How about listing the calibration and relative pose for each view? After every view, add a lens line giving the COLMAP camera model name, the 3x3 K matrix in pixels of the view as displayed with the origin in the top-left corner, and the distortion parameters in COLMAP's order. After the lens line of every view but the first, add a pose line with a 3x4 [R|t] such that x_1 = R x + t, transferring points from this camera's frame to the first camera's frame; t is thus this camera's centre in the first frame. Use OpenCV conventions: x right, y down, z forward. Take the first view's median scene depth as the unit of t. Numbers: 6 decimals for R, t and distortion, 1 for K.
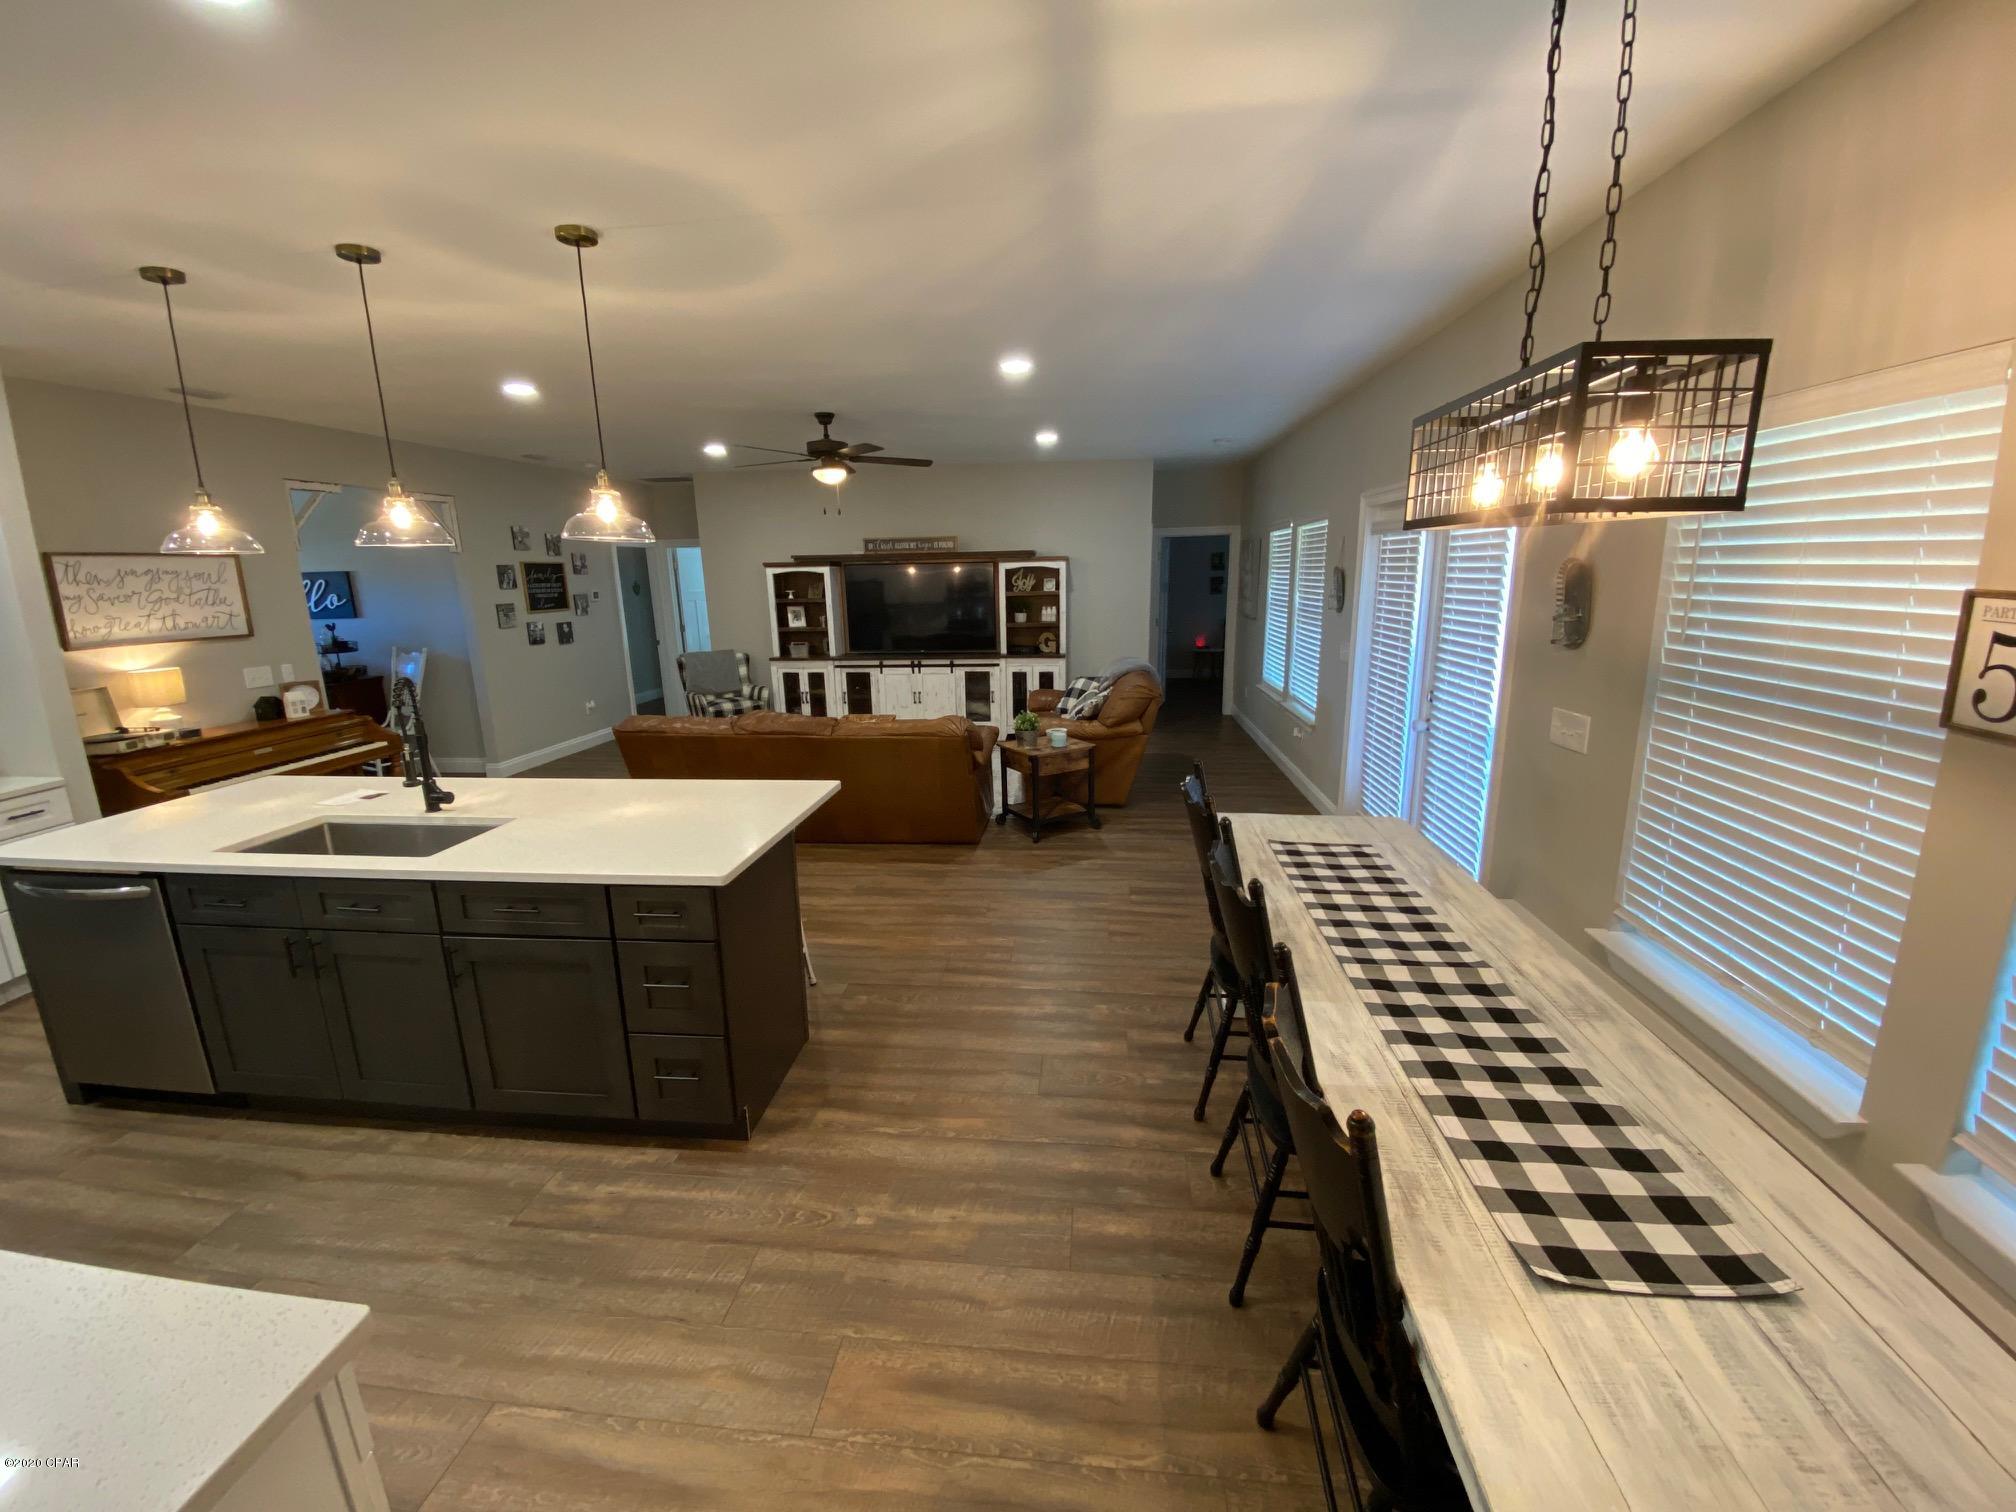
lens RADIAL K [[814.5, 0, 1010.4], [0, 814.5, 757.8], [0, 0, 1]] dist [0.015704, -0.018335]
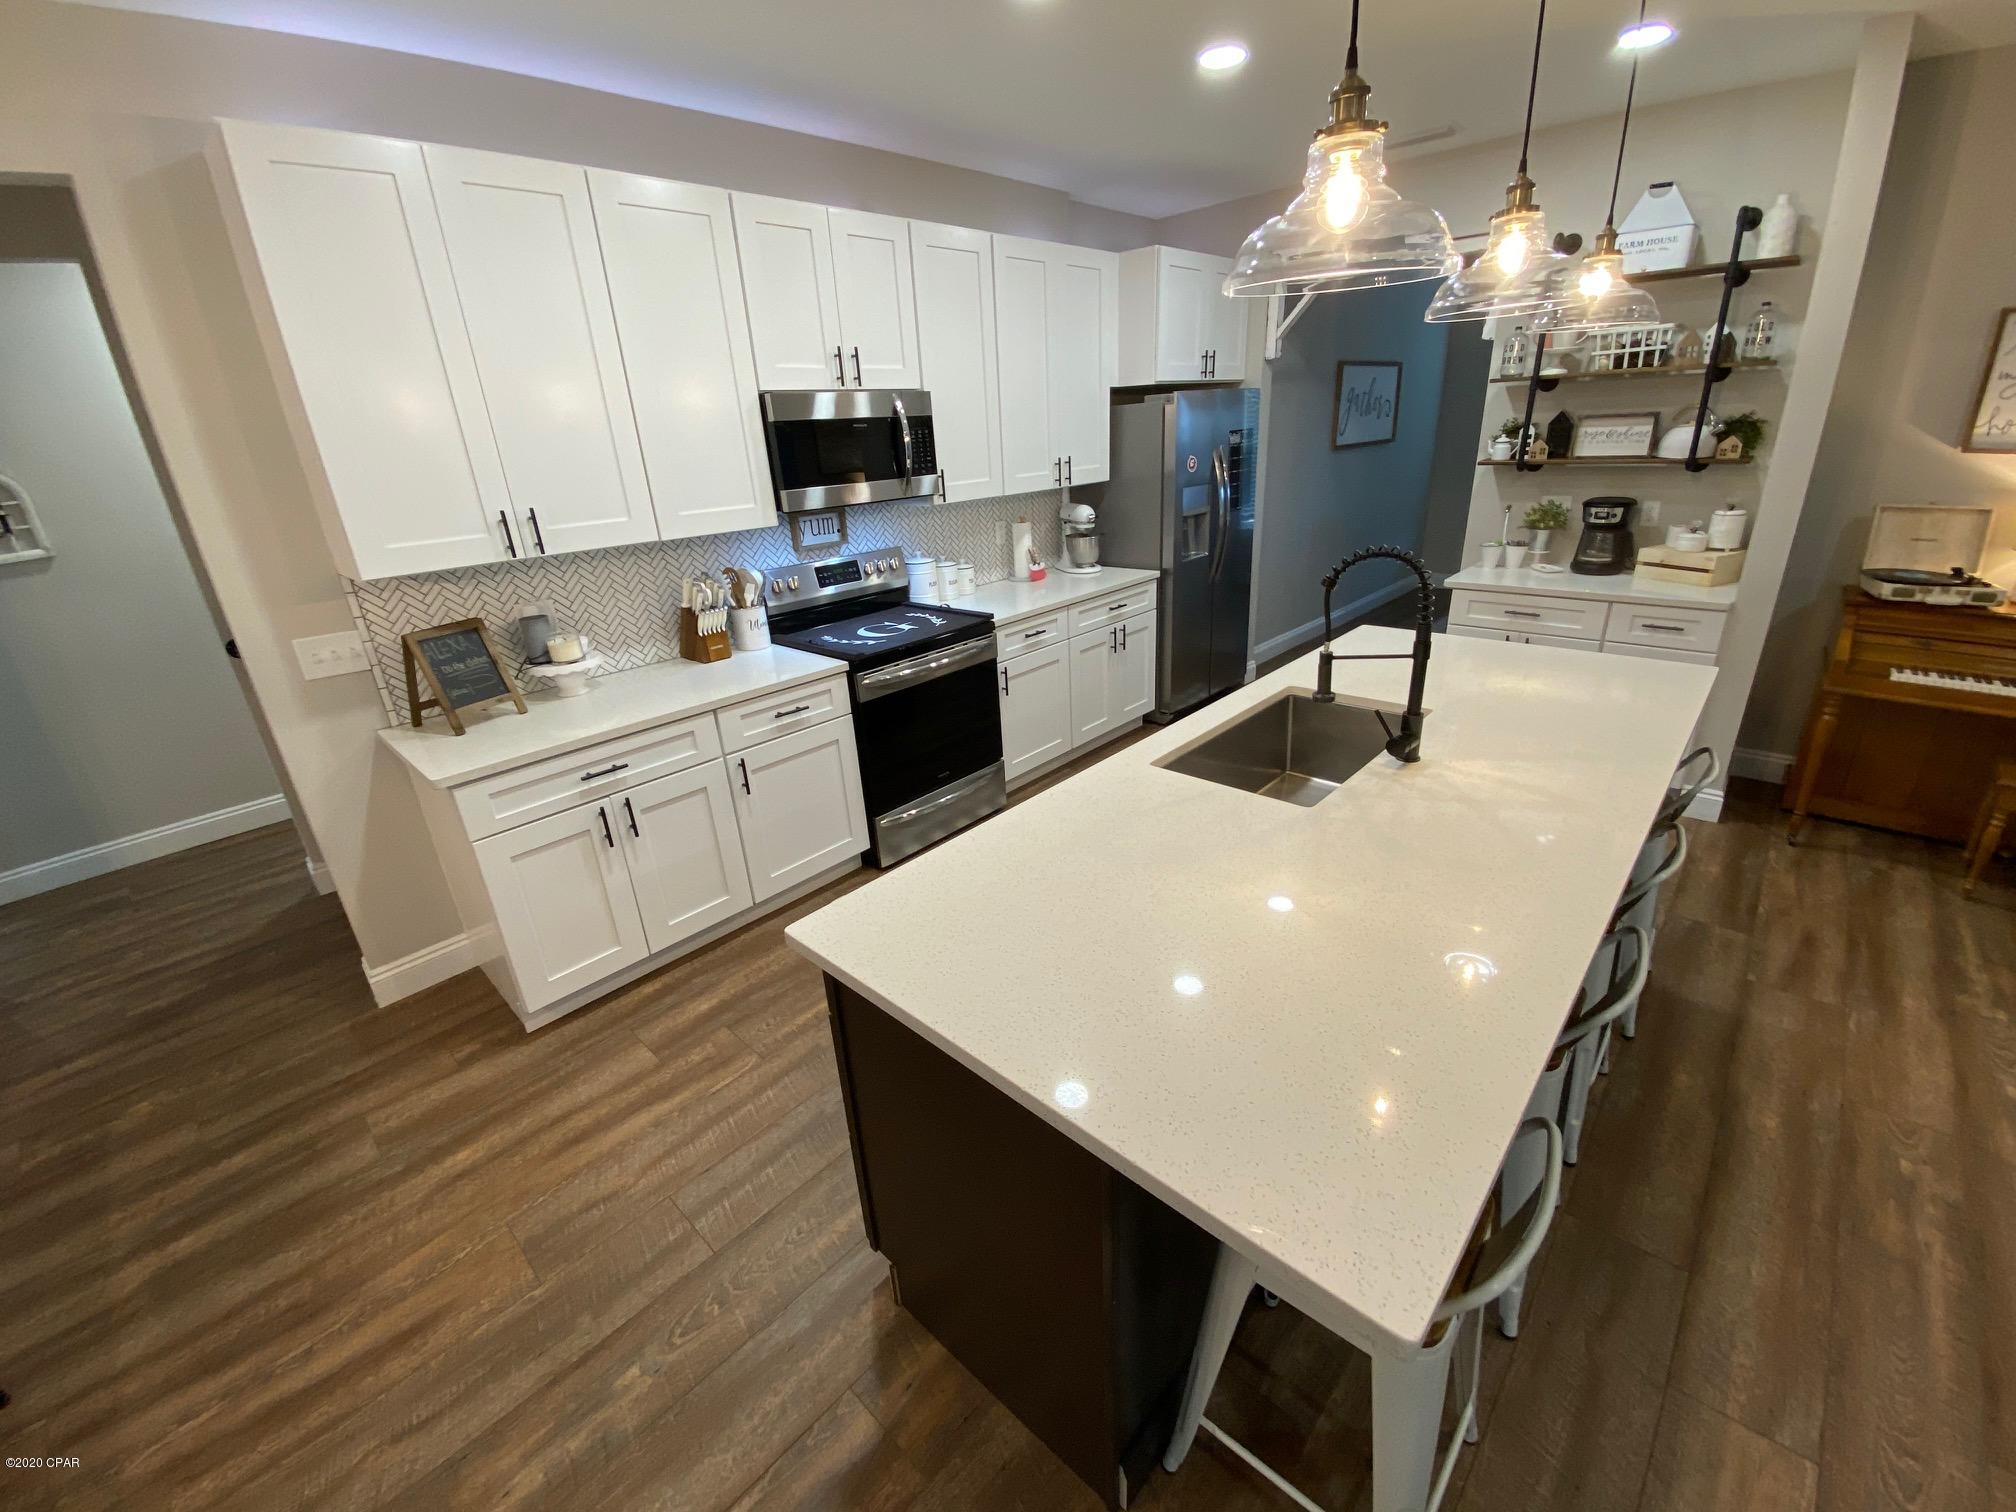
lens RADIAL K [[814.5, 0, 1007.3], [0, 814.5, 759.6], [0, 0, 1]] dist [0.015704, -0.018335]
pose [[-0.600495, 0.351684, -0.718139, -0.025659], [-0.111753, 0.852367, 0.510864, -0.144684], [0.791781, 0.387025, -0.472540, 0.655416]]
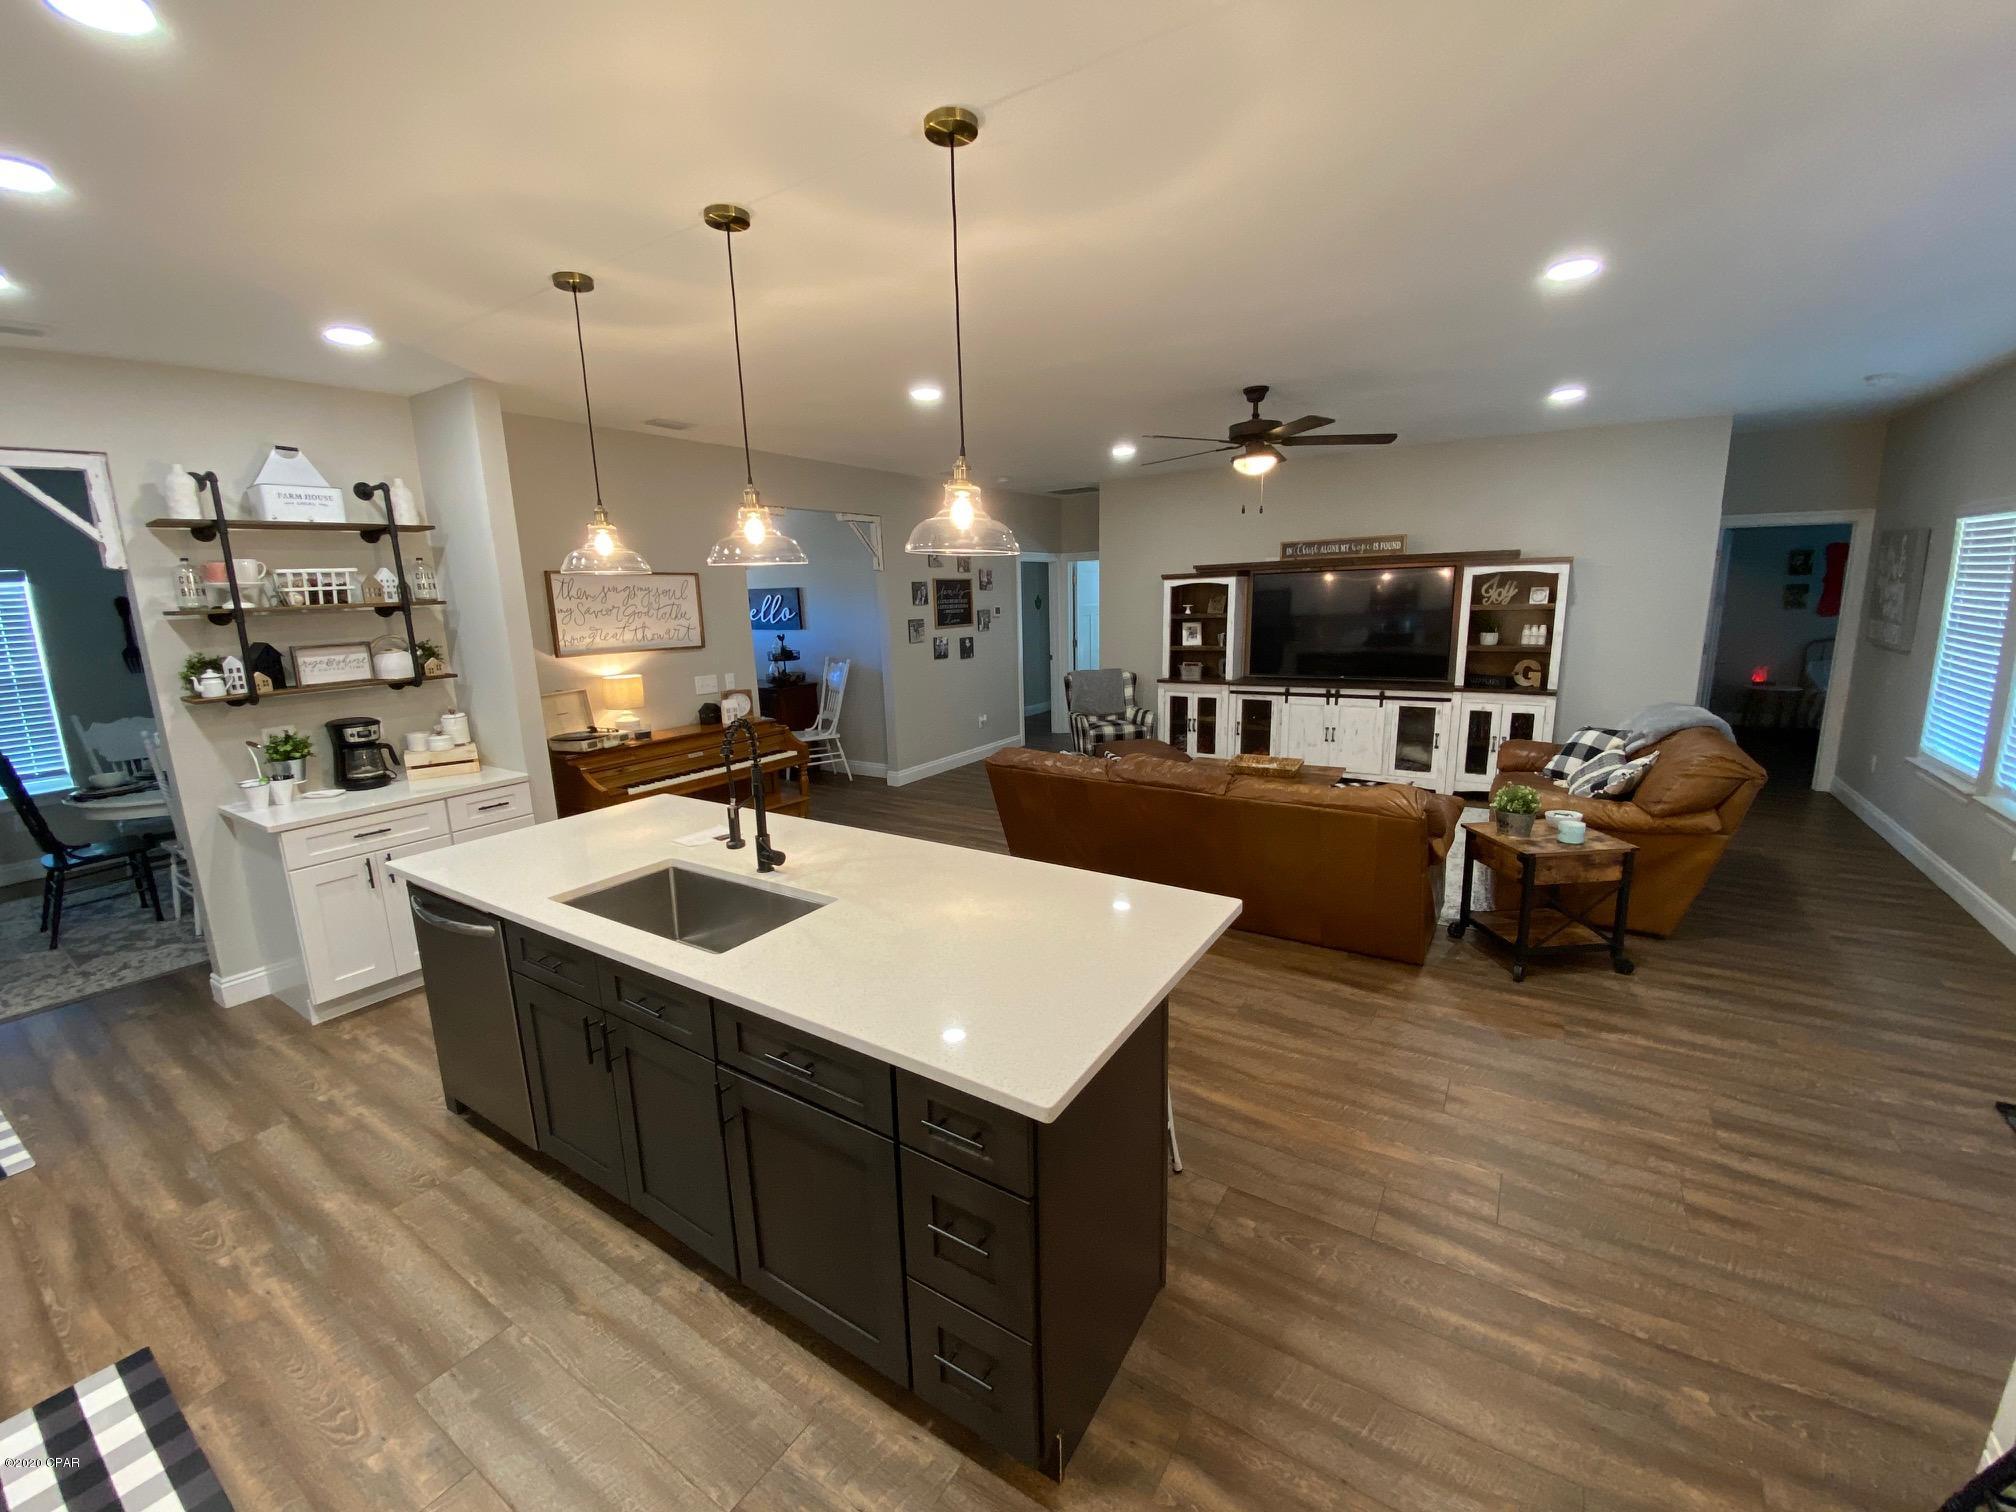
lens RADIAL K [[814.5, 0, 1007.5], [0, 814.5, 754.7], [0, 0, 1]] dist [0.015704, -0.018335]
pose [[0.891728, 0.084372, -0.444637, -0.065058], [-0.090383, 0.995877, 0.007707, -0.054314], [0.443454, 0.033315, 0.895678, 0.211424]]
